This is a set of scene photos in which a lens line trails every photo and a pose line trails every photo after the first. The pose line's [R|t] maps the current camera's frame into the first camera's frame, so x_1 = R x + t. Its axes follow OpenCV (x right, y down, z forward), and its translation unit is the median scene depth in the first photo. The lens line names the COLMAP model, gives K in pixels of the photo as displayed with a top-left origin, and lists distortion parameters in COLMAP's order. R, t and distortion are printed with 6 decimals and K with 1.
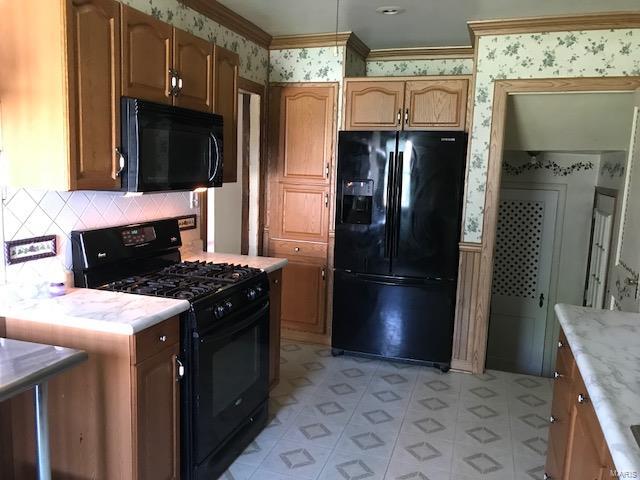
lens RADIAL K [[529.0, 0, 320.0], [0, 529.0, 240.0], [0, 0, 1]] dist [0.011218, -0.006963]
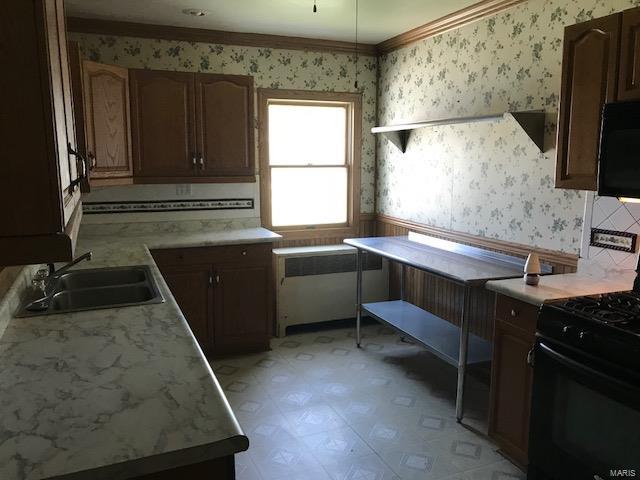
lens RADIAL K [[529.0, 0, 320.0], [0, 529.0, 240.0], [0, 0, 1]] dist [0.011218, -0.006963]
pose [[-0.753839, 0.069851, -0.653336, 0.795471], [-0.115245, 0.964863, 0.236130, -0.203320], [0.646874, 0.253298, -0.719301, 1.525026]]
